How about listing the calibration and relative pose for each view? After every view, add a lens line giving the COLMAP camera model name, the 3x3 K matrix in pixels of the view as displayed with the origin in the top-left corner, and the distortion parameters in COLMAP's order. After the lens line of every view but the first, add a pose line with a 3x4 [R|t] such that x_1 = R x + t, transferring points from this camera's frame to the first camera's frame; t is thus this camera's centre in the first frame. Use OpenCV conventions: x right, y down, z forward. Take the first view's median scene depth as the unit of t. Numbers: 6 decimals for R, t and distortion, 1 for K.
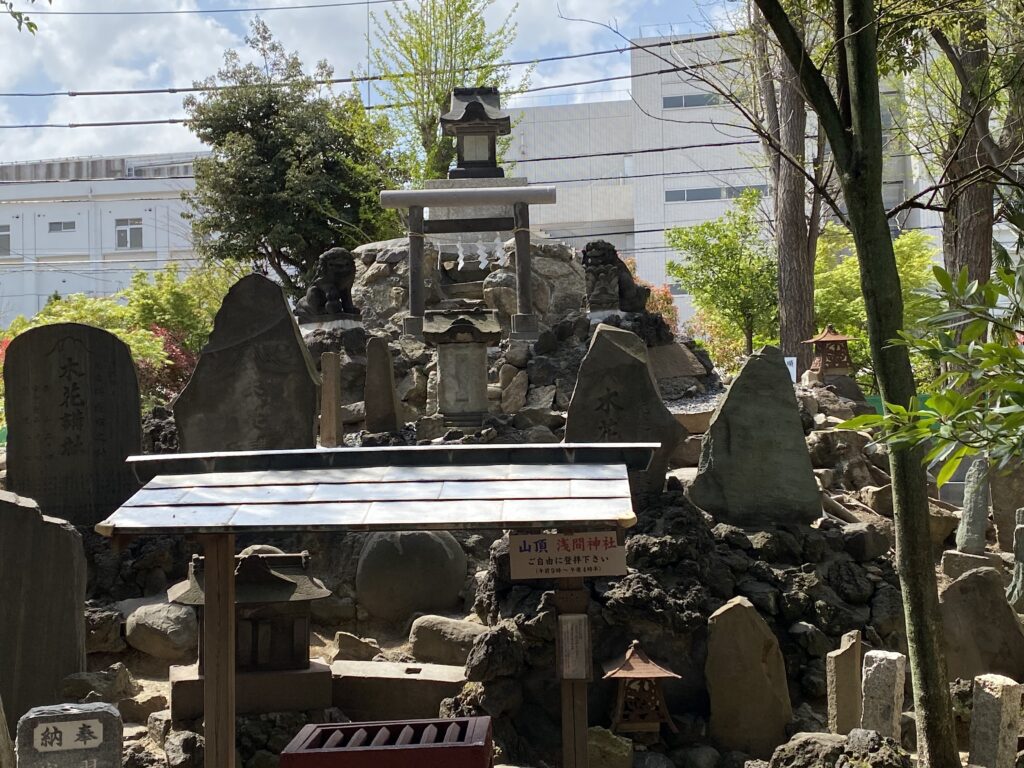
lens RADIAL K [[1307.0, 0, 511.7], [0, 1307.0, 383.2], [0, 0, 1]] dist [0.039248, 0.000000]
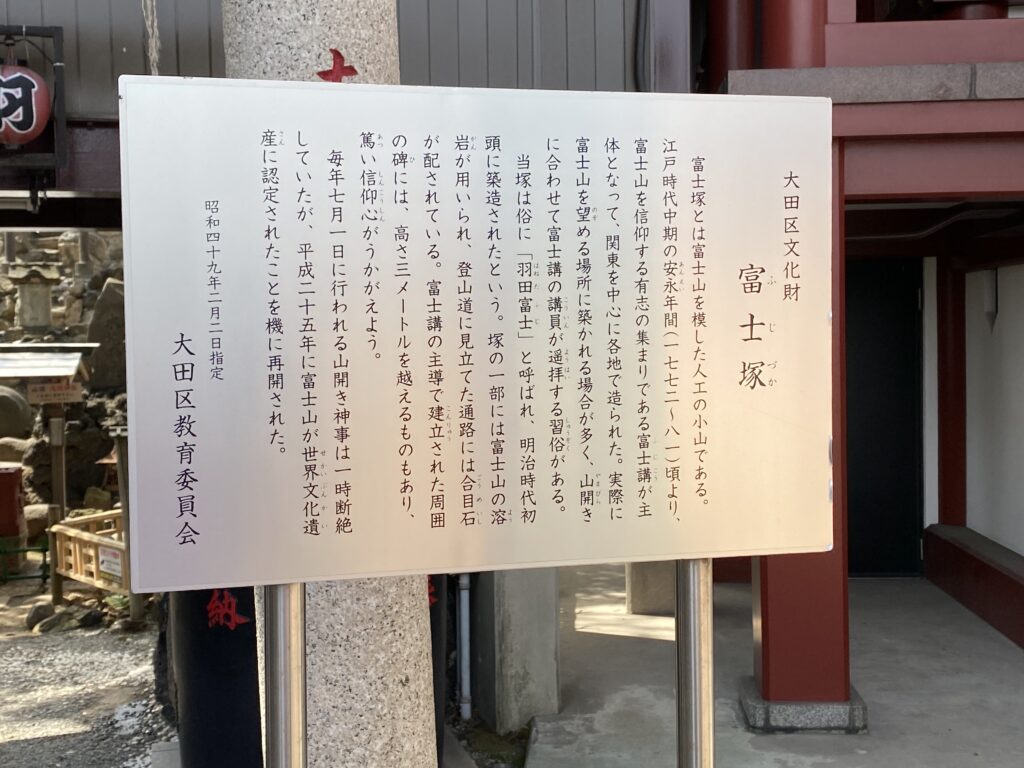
lens RADIAL K [[1307.0, 0, 512.6], [0, 1307.0, 383.8], [0, 0, 1]] dist [0.039248, 0.000000]
pose [[0.968344, -0.001172, 0.249616, 0.133055], [-0.016903, 0.997386, 0.070257, -0.031936], [-0.249046, -0.072253, 0.965793, -0.766469]]
